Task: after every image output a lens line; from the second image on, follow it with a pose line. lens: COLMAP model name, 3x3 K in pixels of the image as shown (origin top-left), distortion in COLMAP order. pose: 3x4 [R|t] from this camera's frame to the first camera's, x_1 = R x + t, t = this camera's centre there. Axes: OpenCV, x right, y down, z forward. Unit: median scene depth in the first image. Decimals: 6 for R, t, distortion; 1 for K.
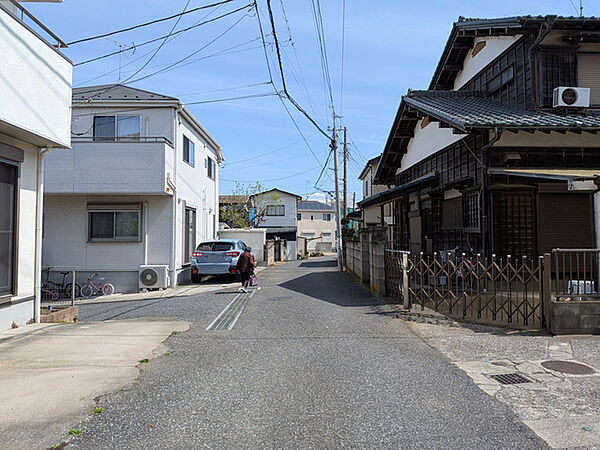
lens RADIAL K [[431.5, 0, 303.4], [0, 431.5, 216.8], [0, 0, 1]] dist [0.004976, -0.020985]
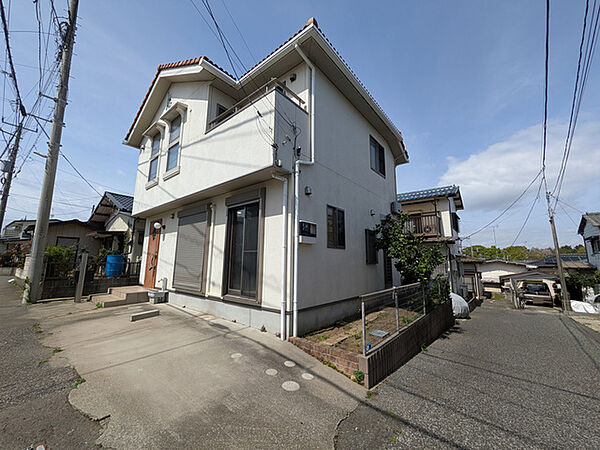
lens RADIAL K [[237.9, 0, 300.3], [0, 237.9, 222.7], [0, 0, 1]] dist [-0.002540, 0.000347]
pose [[-0.662606, -0.124890, -0.738482, -0.098468], [0.028551, 0.981071, -0.191534, 0.042463], [0.748423, -0.147996, -0.646498, 0.726037]]
